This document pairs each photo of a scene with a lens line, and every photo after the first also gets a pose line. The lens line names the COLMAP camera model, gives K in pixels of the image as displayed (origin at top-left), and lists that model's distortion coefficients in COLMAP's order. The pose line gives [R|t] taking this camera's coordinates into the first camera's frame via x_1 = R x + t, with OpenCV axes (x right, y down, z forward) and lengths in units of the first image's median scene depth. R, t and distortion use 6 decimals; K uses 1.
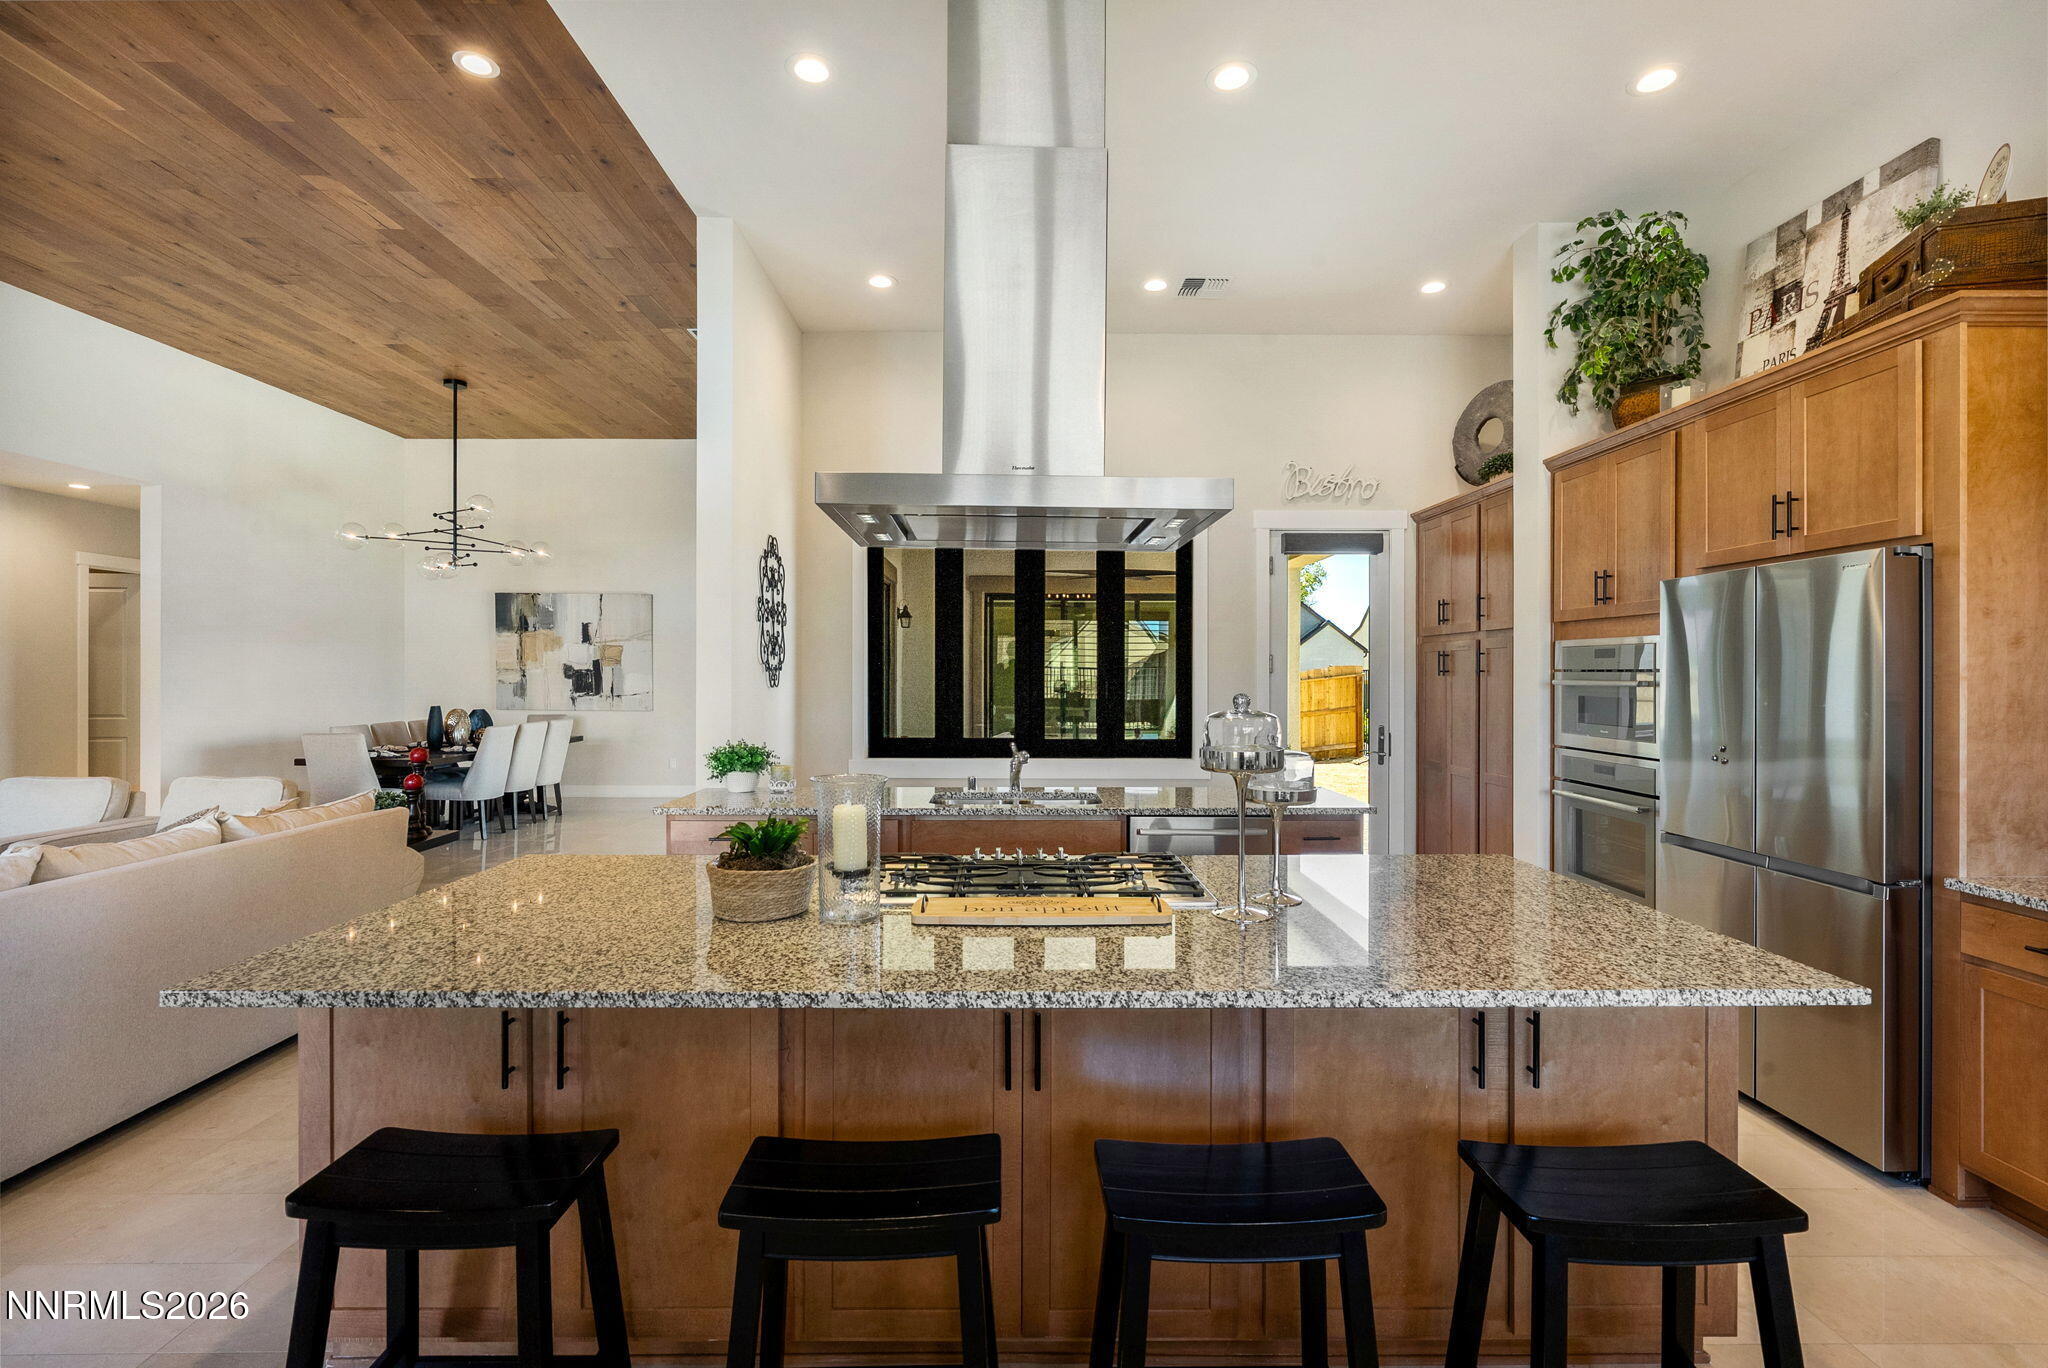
lens RADIAL K [[919.6, 0, 1015.9], [0, 919.6, 673.4], [0, 0, 1]] dist [-0.003125, 0.000023]
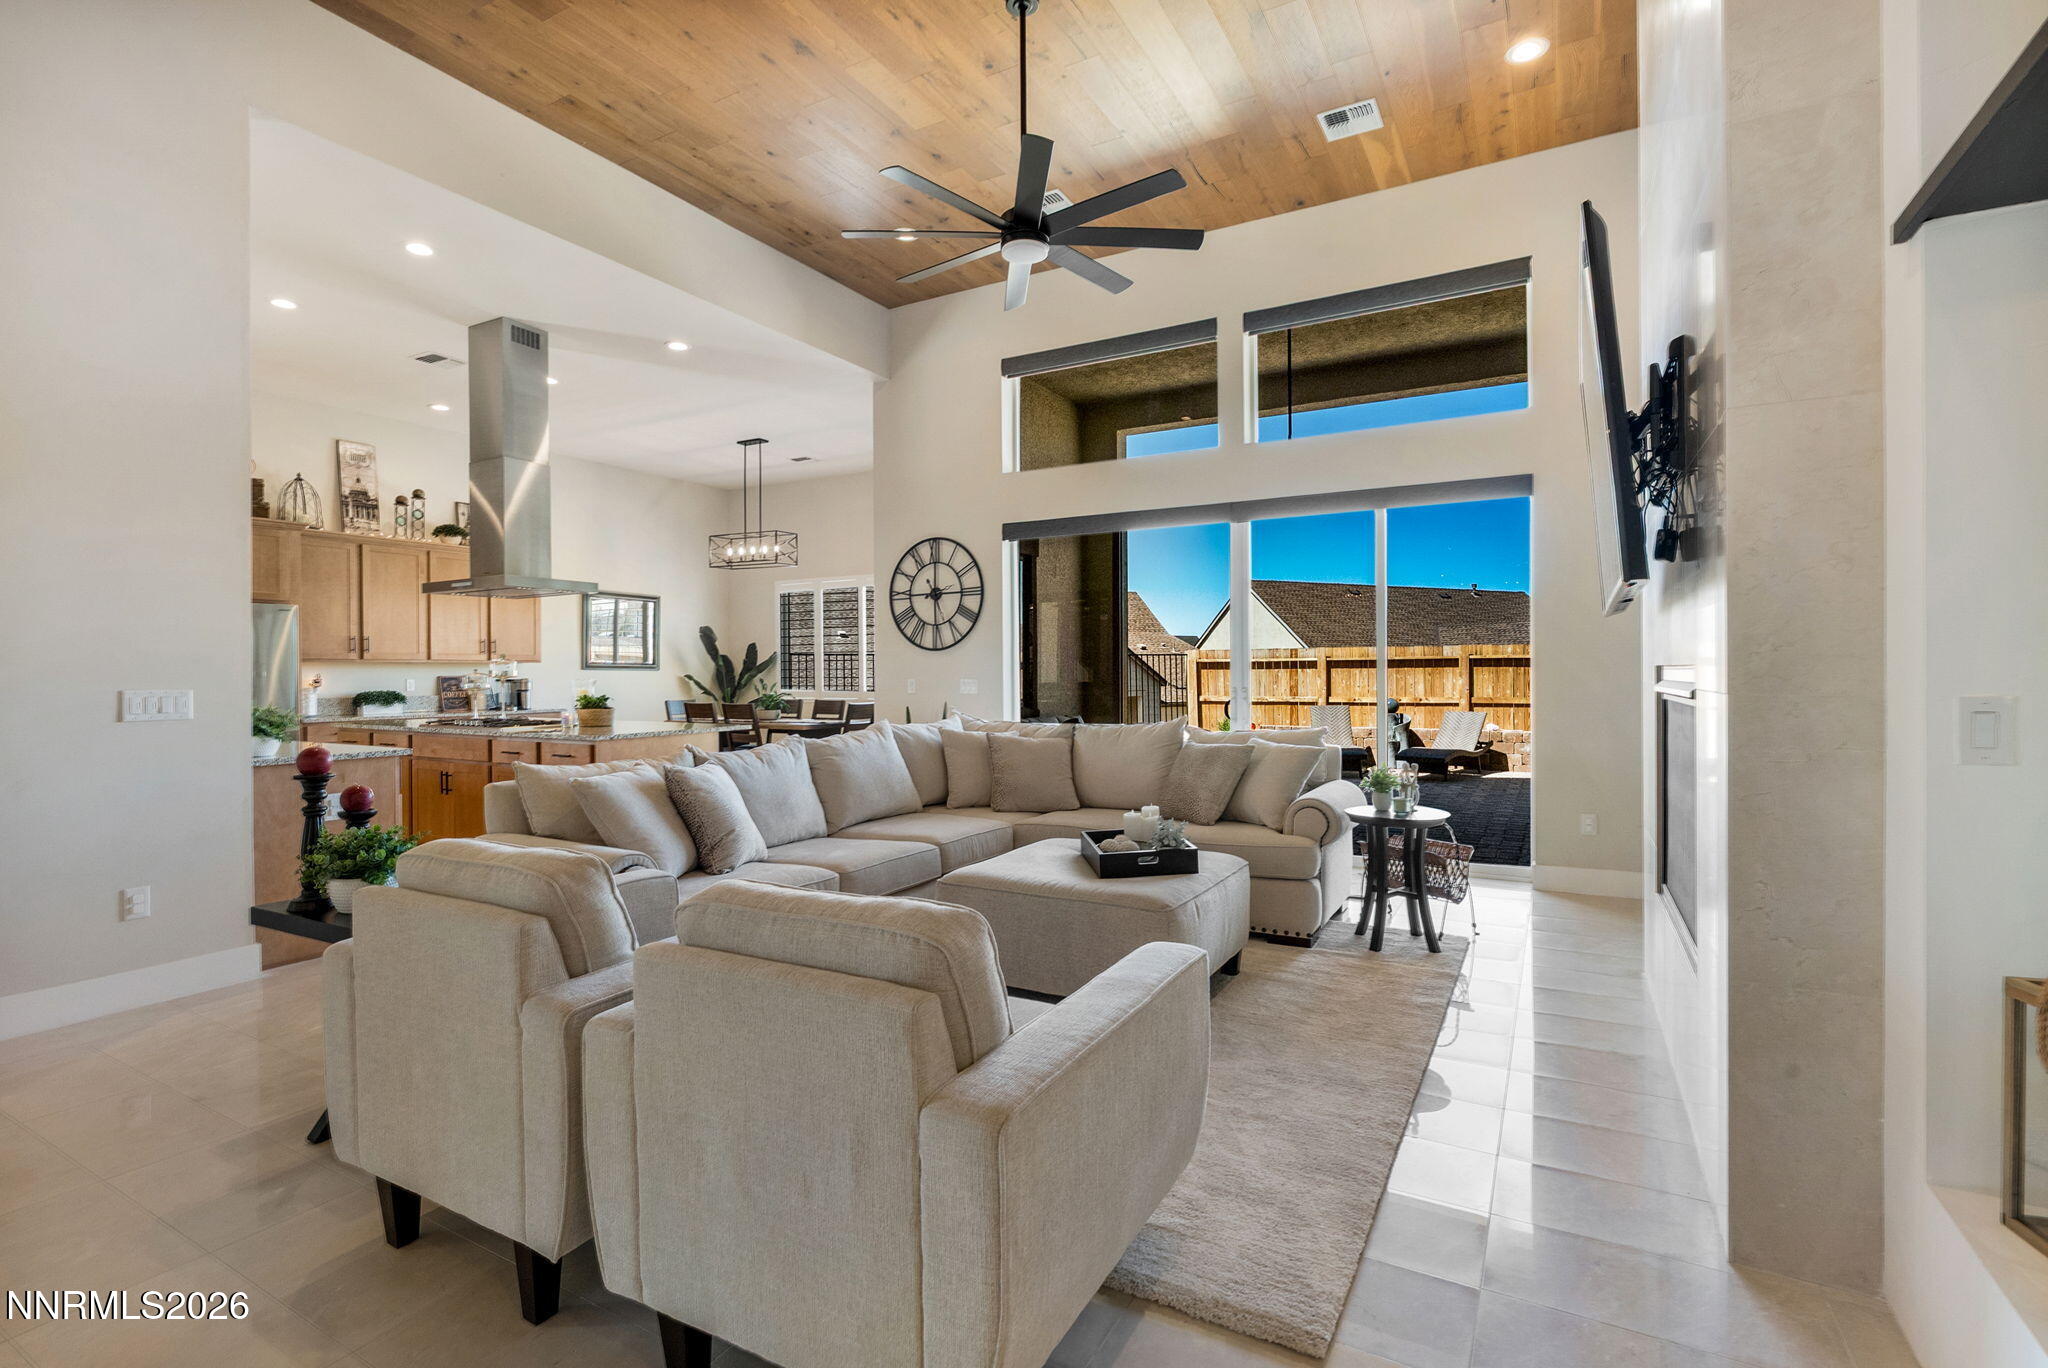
lens RADIAL K [[933.1, 0, 1024.4], [0, 933.1, 671.9], [0, 0, 1]] dist [-0.002387, 0.000238]
pose [[-0.869270, 0.000118, 0.494338, -1.140100], [0.002404, 0.999989, 0.003989, 0.028488], [-0.494332, 0.004656, -0.869261, 1.129468]]
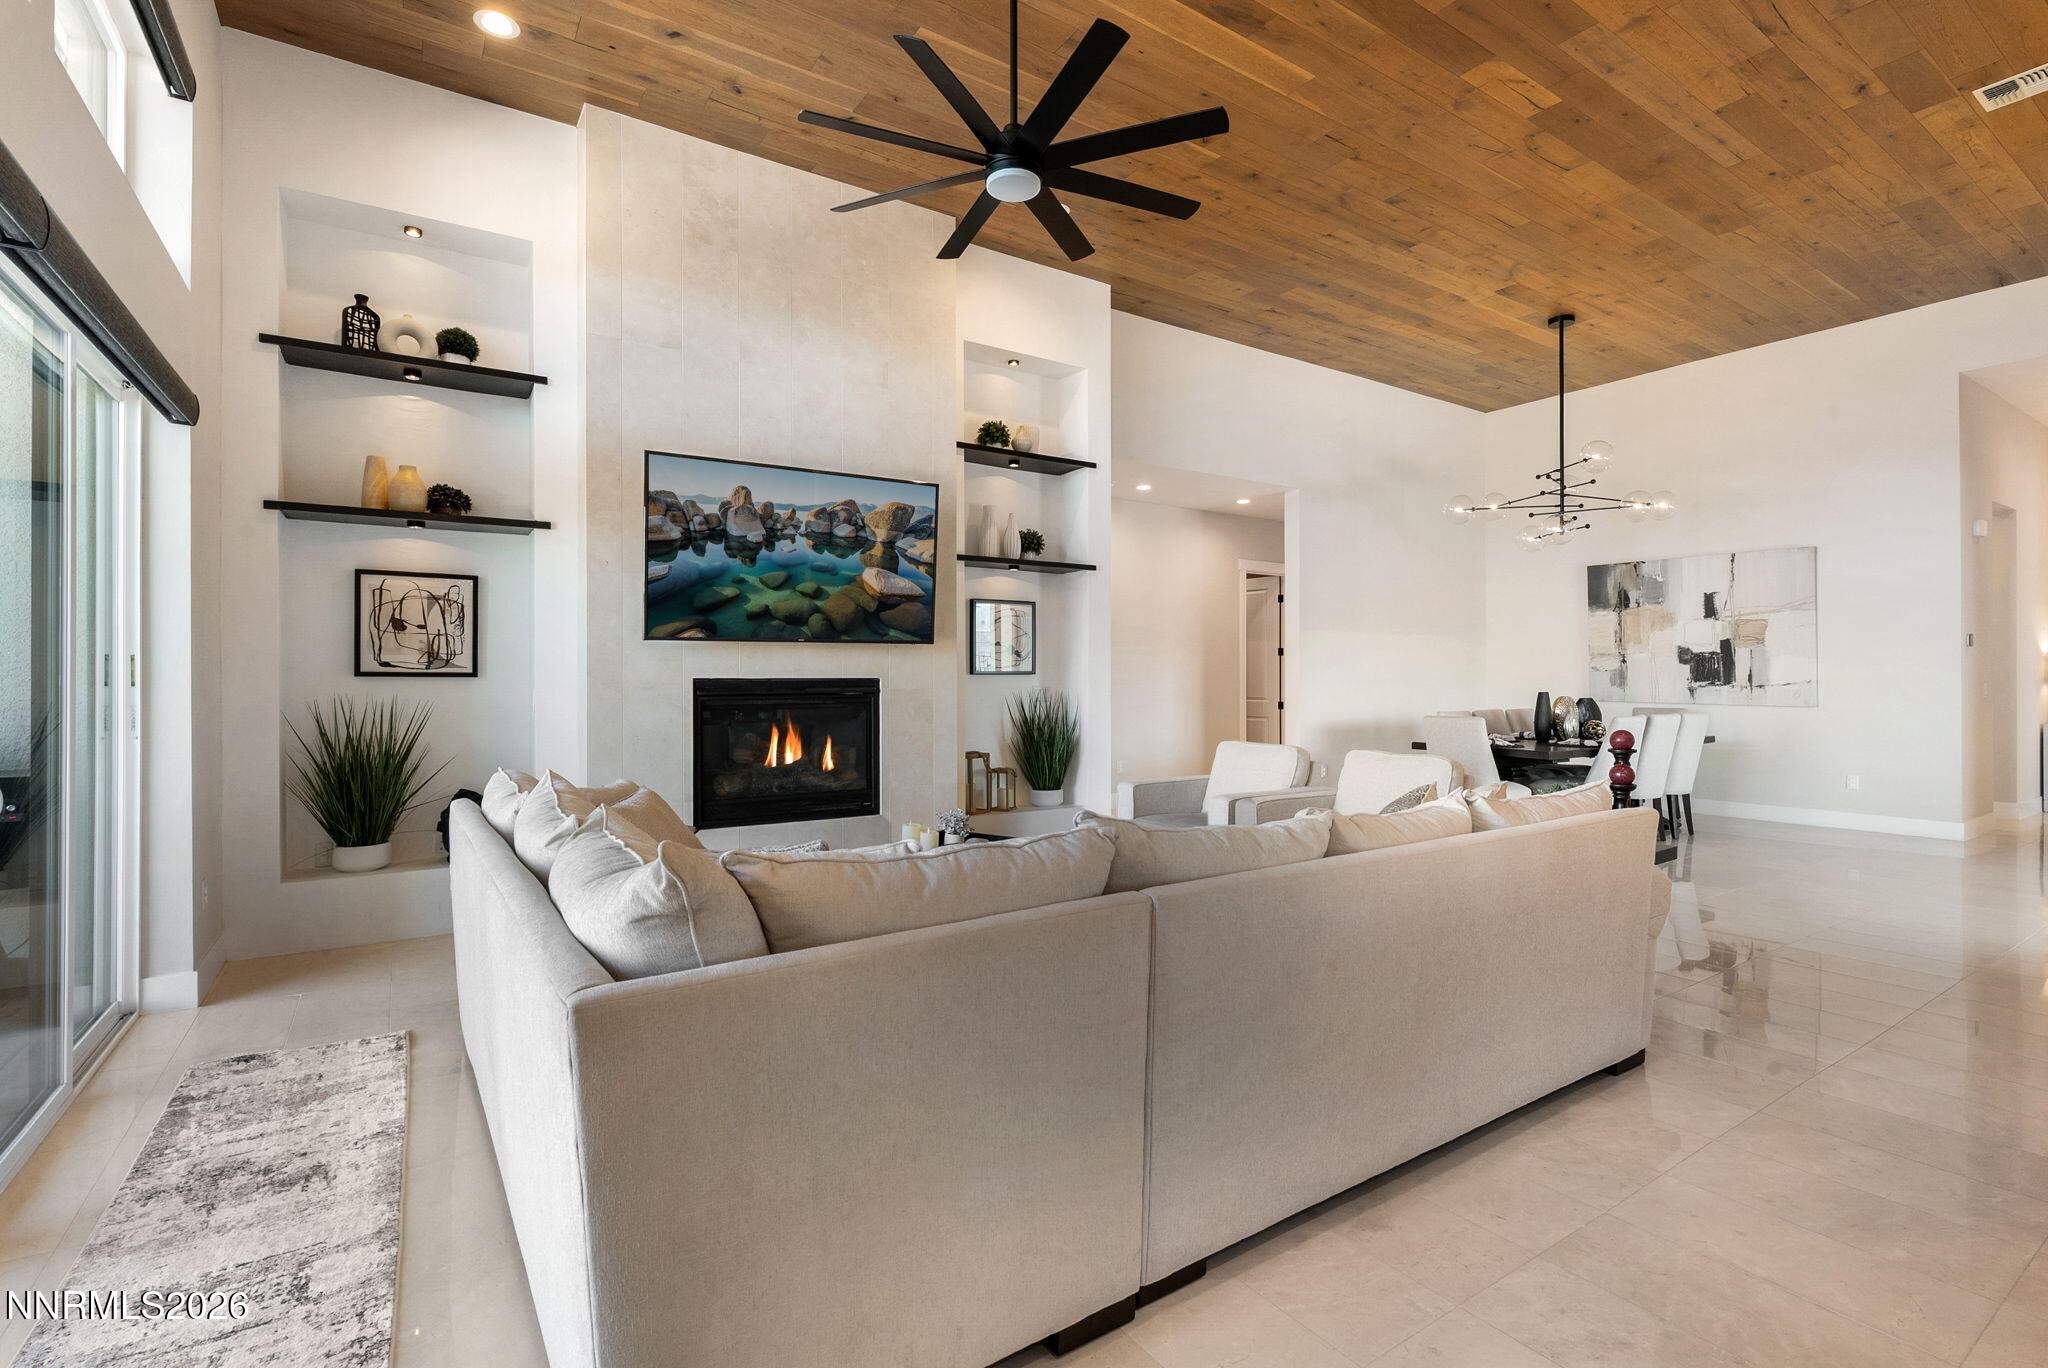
lens RADIAL K [[933.1, 0, 1024.4], [0, 933.1, 671.9], [0, 0, 1]] dist [-0.002387, 0.000238]
pose [[0.551259, -0.007601, -0.834300, -0.272756], [0.002245, 0.999968, -0.007628, 0.036856], [0.834331, 0.002332, 0.551259, 0.158875]]
